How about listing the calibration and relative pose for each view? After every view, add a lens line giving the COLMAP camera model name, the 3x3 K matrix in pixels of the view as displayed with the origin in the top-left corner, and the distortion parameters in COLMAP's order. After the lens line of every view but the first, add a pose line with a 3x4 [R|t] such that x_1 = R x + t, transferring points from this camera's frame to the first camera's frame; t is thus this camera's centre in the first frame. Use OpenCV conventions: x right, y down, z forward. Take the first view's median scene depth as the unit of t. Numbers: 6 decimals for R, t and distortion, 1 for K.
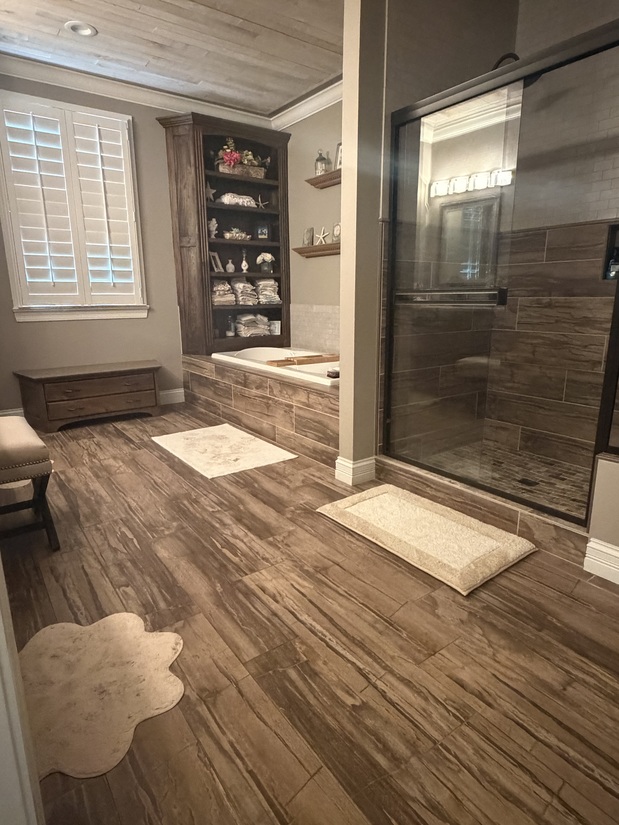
lens RADIAL K [[489.4, 0, 309.5], [0, 489.4, 412.5], [0, 0, 1]] dist [-0.001517, 0.000153]
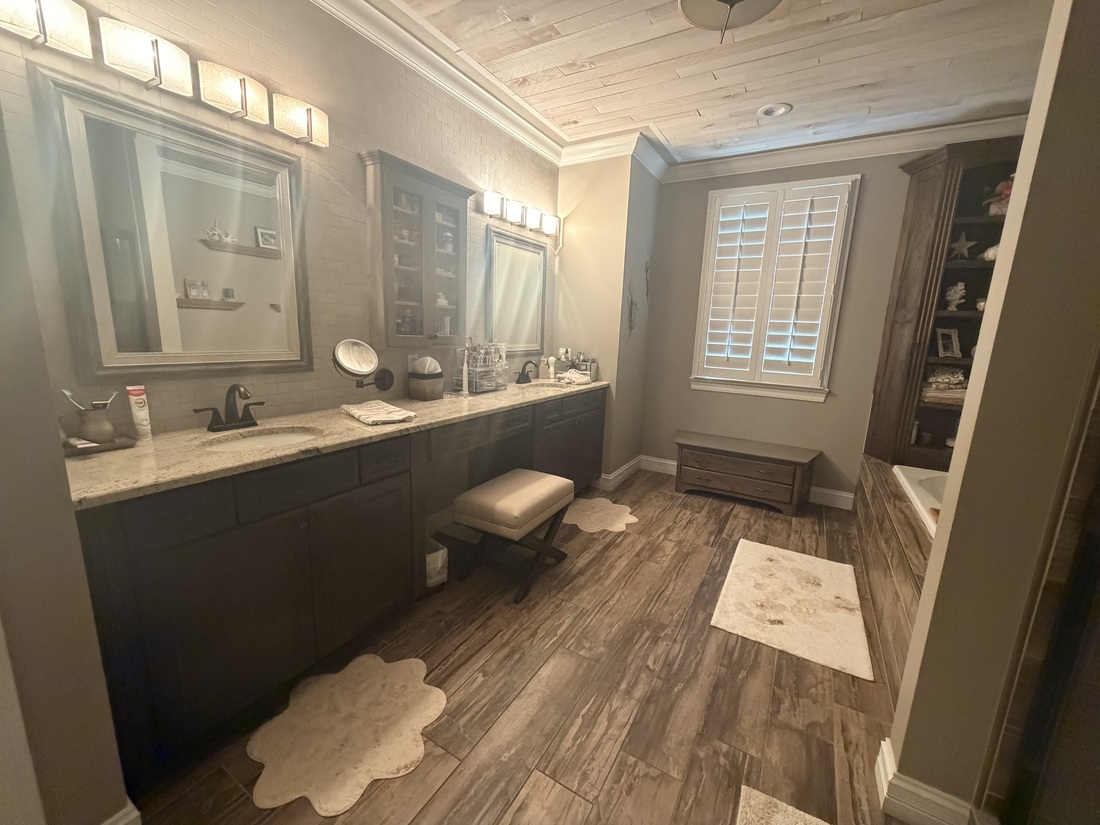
lens RADIAL K [[437.1, 0, 550.0], [0, 437.1, 412.5], [0, 0, 1]] dist [0.001305, 0.000333]
pose [[0.397386, 0.194141, -0.896880, 0.209005], [-0.252300, 0.962813, 0.096625, -0.158920], [0.882286, 0.187885, 0.431590, 0.301659]]
